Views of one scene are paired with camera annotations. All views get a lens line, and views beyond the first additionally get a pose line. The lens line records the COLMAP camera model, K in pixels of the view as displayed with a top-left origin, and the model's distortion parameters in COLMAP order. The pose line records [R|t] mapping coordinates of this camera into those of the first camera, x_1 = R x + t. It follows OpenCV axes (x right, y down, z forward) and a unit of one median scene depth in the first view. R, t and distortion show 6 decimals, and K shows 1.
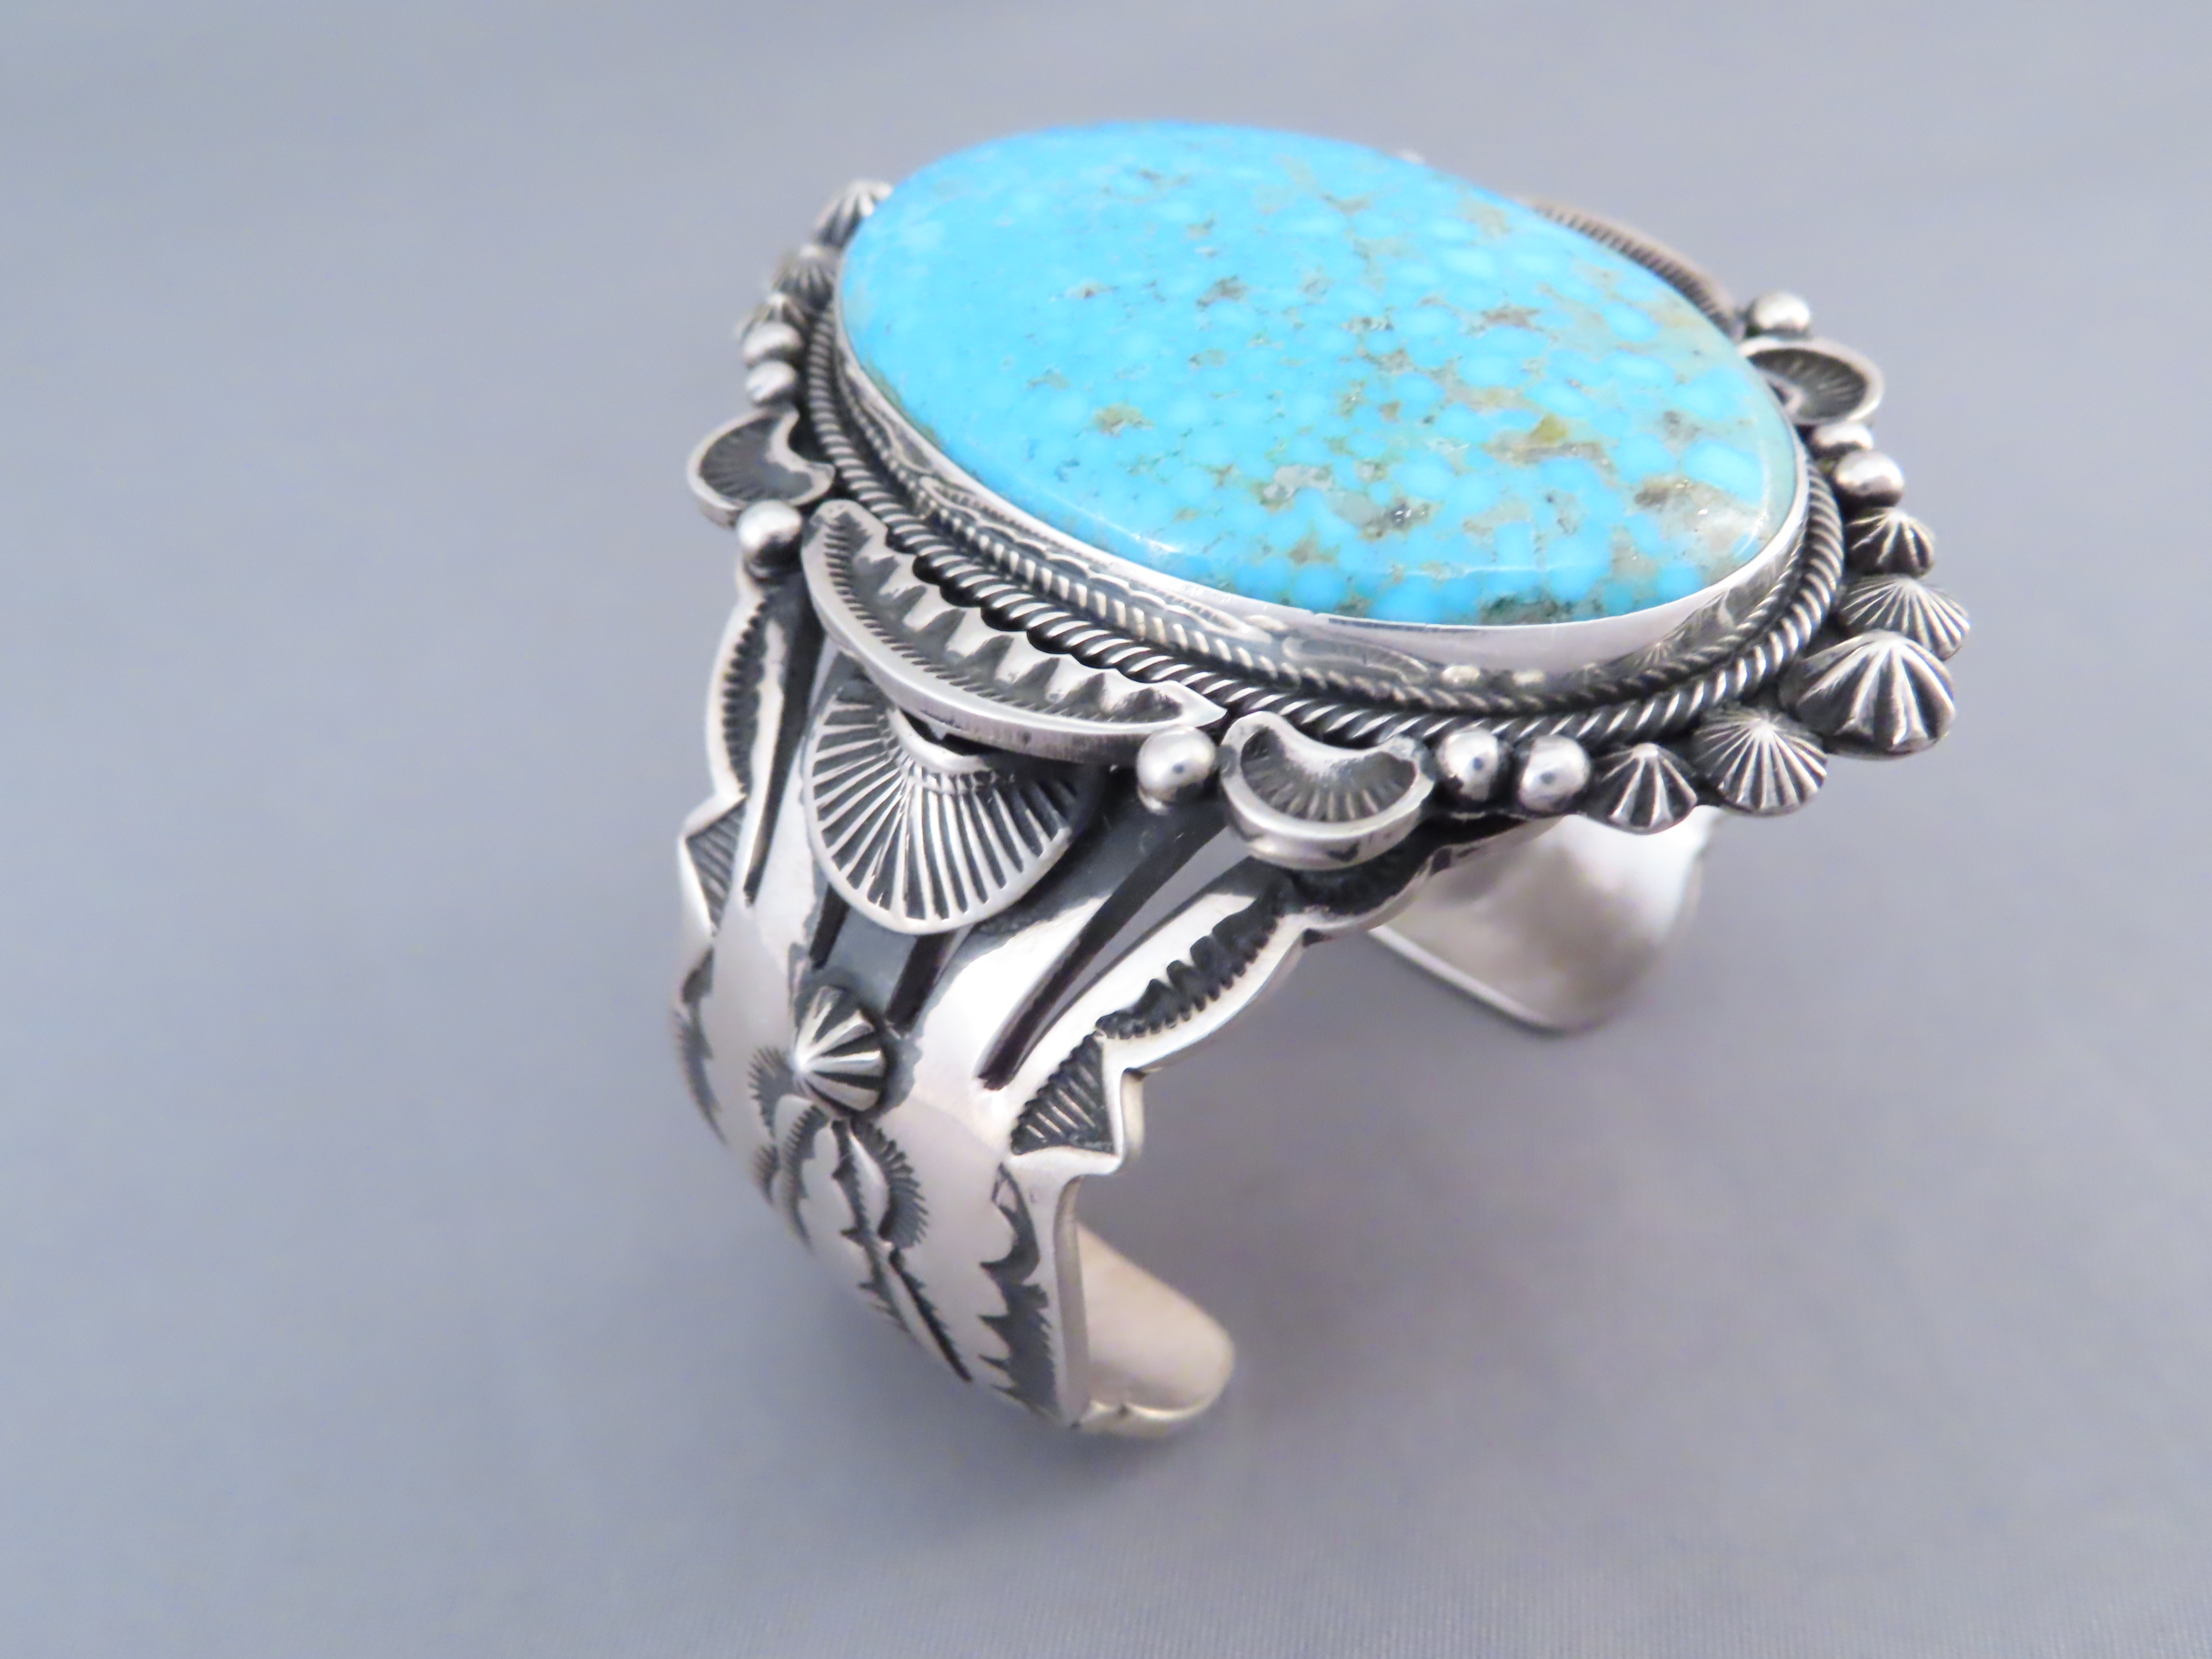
lens RADIAL K [[2231.2, 0, 1070.6], [0, 2231.2, 826.5], [0, 0, 1]] dist [-0.063404, 0.002350]
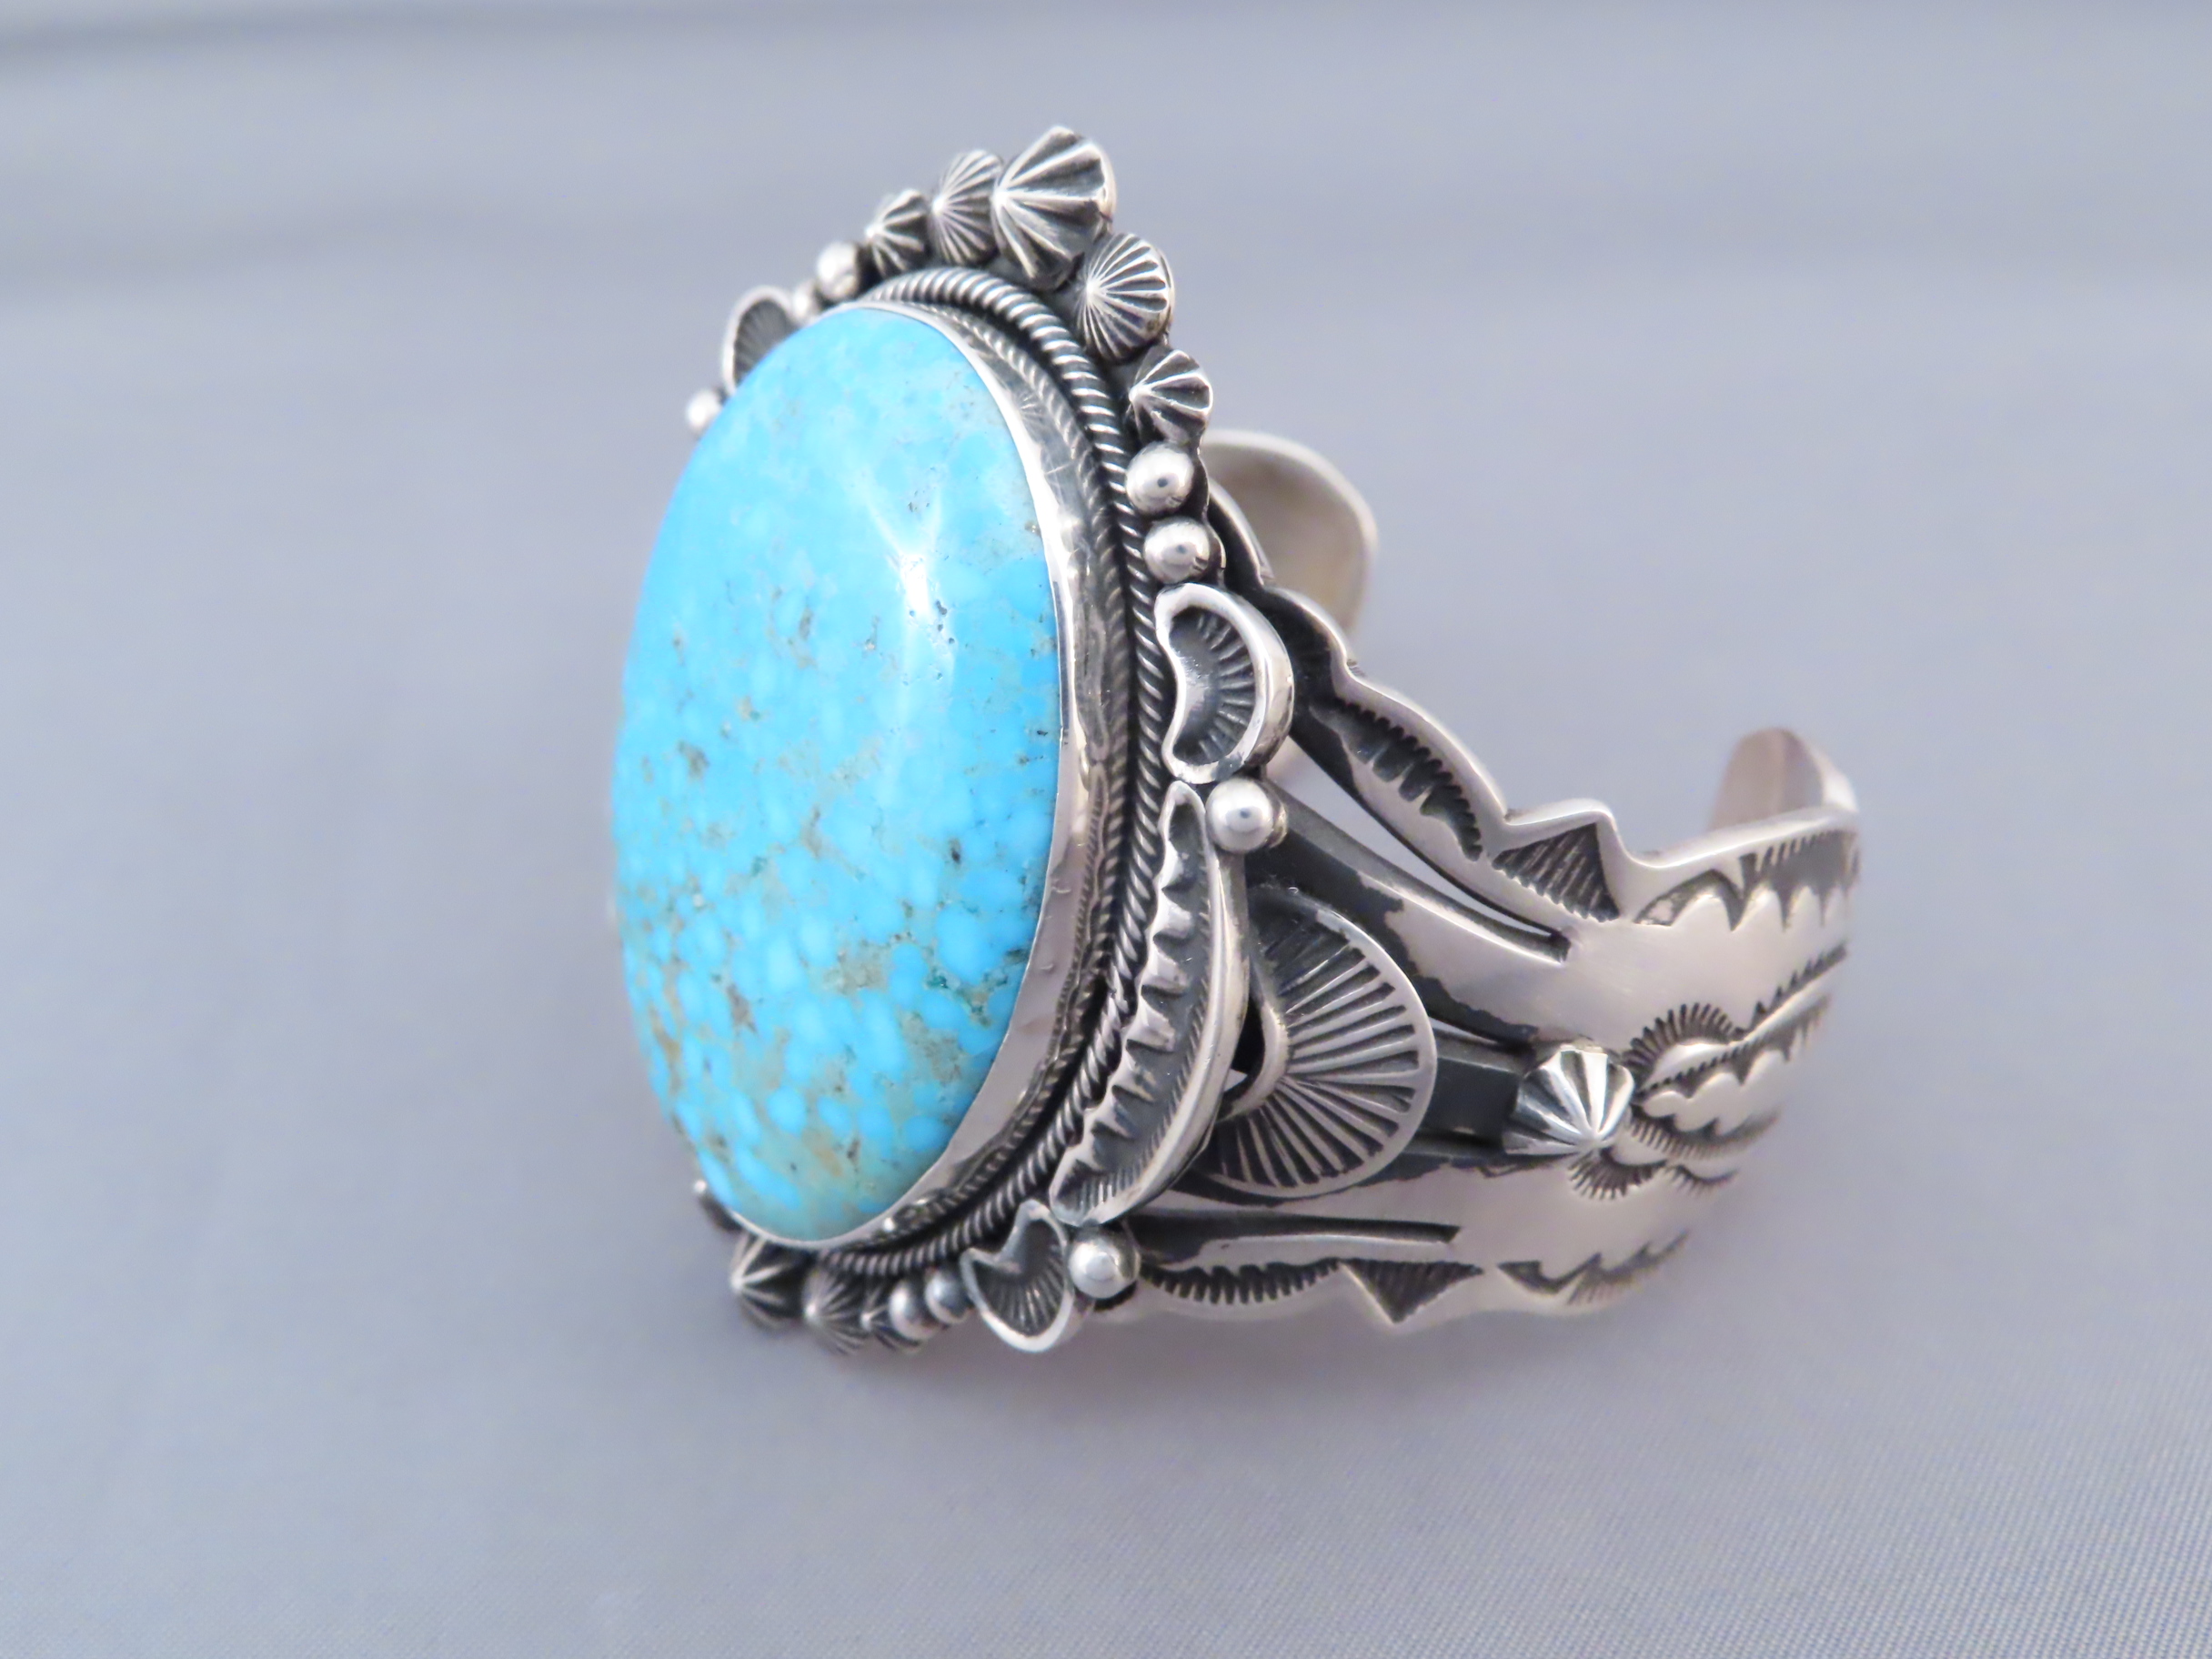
lens RADIAL K [[2095.2, 0, 1104.0], [0, 2095.2, 805.9], [0, 0, 1]] dist [0.007618, 0.002604]
pose [[0.274452, 0.953522, -0.124387, 0.291467], [0.092287, 0.102638, 0.990428, -1.322023], [0.957162, -0.283304, -0.059829, 1.304594]]
